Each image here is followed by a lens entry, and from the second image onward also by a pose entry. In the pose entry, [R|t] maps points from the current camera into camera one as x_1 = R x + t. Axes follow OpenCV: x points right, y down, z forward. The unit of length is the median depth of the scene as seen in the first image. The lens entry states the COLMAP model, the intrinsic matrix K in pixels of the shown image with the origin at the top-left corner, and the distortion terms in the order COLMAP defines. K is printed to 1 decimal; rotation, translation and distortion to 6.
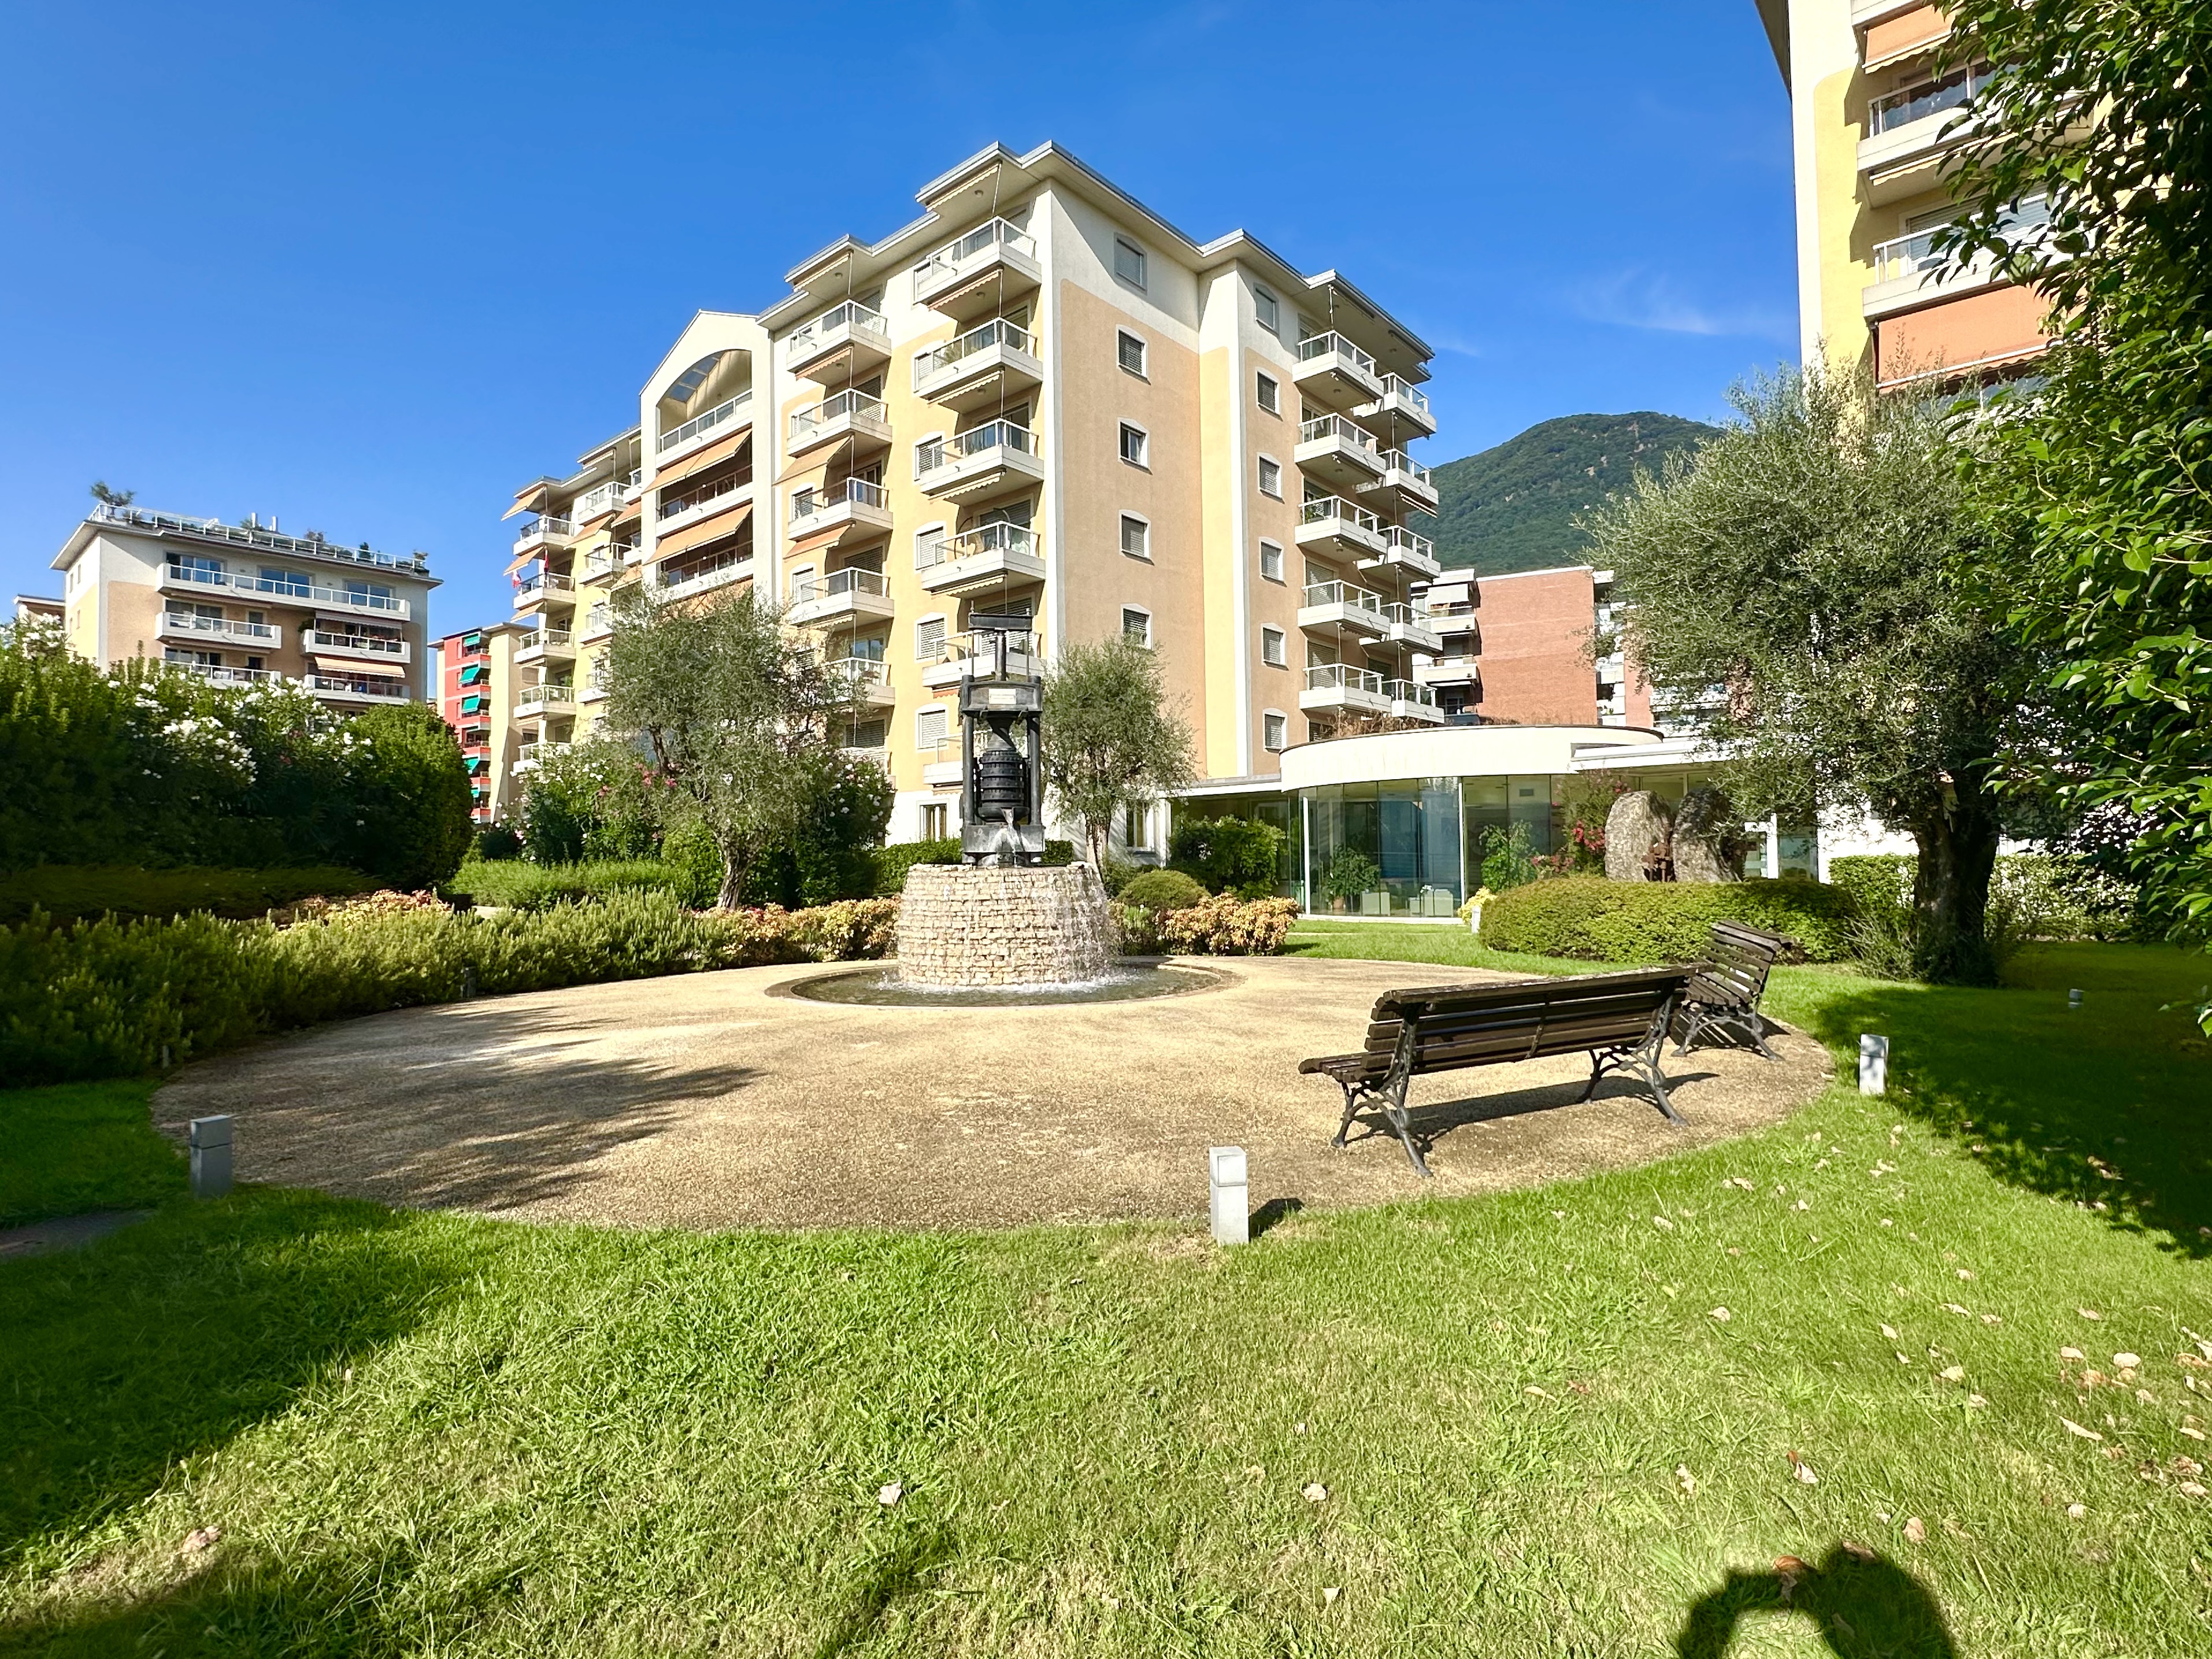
lens RADIAL K [[1031.3, 0, 1107.1], [0, 1031.3, 826.4], [0, 0, 1]] dist [-0.000848, -0.000495]
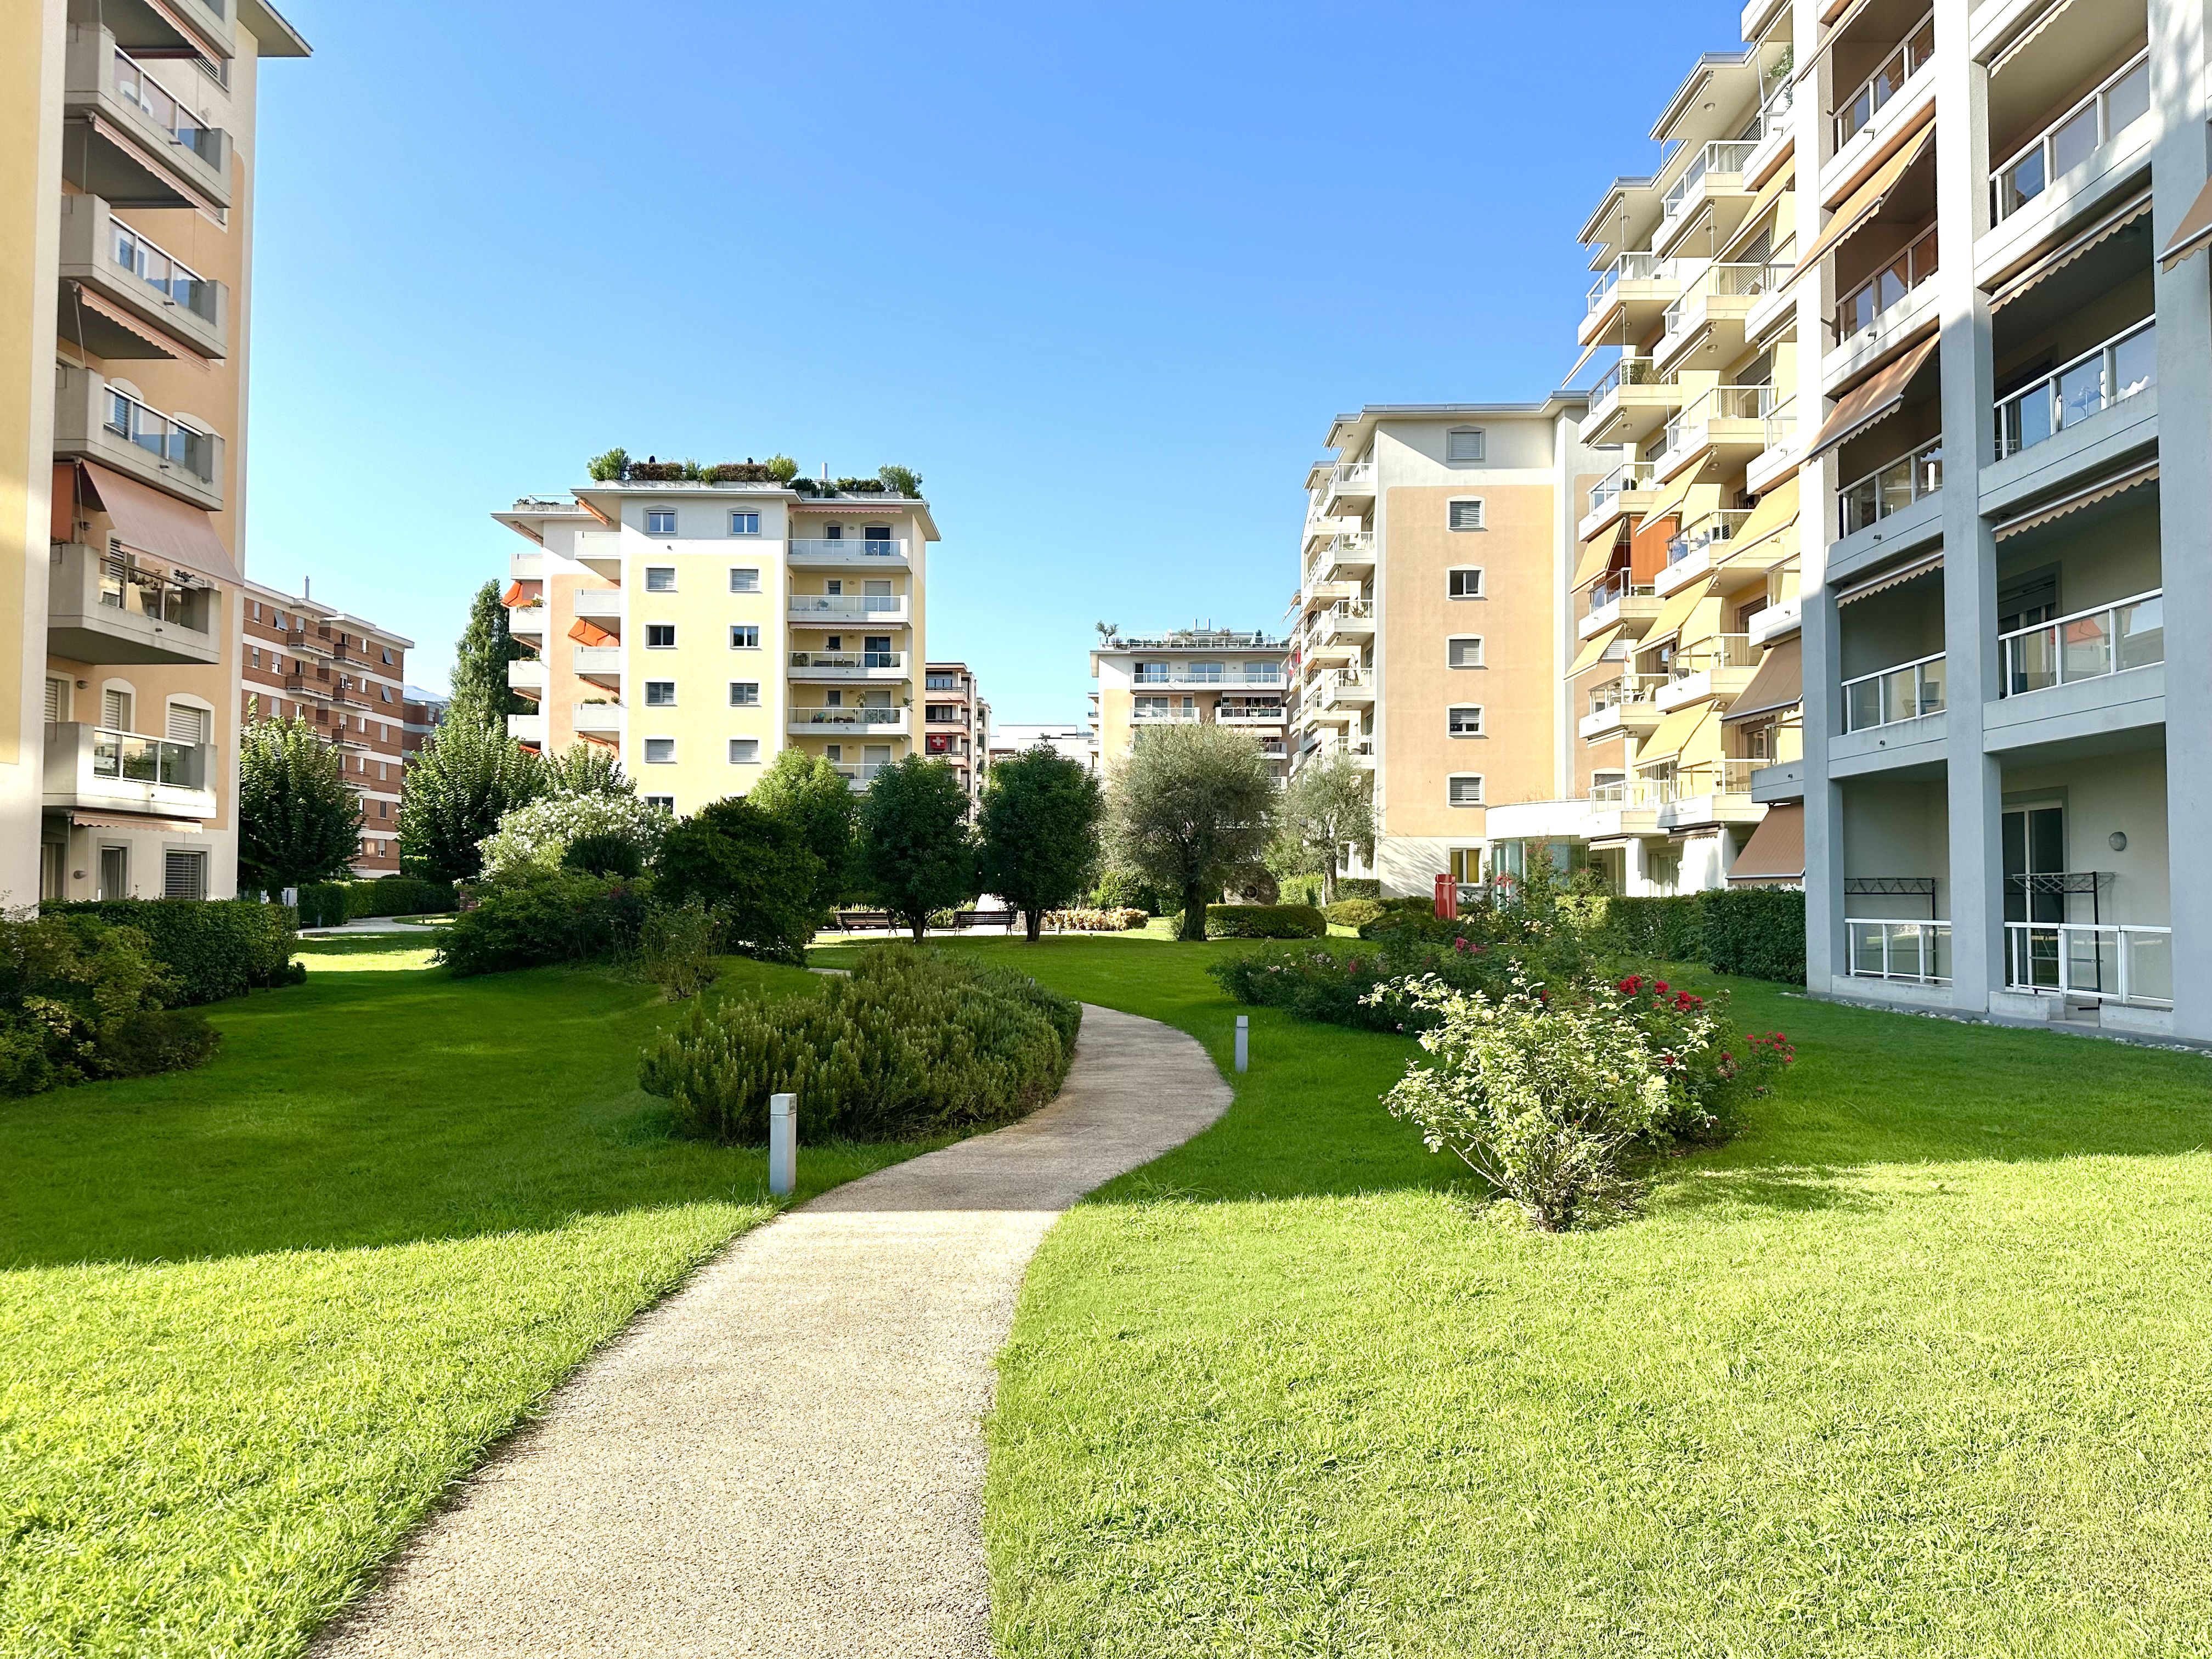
lens RADIAL K [[1556.1, 0, 1106.4], [0, 1556.1, 830.6], [0, 0, 1]] dist [0.003187, 0.000216]
pose [[0.620423, -0.013168, -0.784157, 0.645660], [0.003000, 0.999892, -0.014417, -0.012523], [0.784262, 0.006592, 0.620395, -0.297474]]
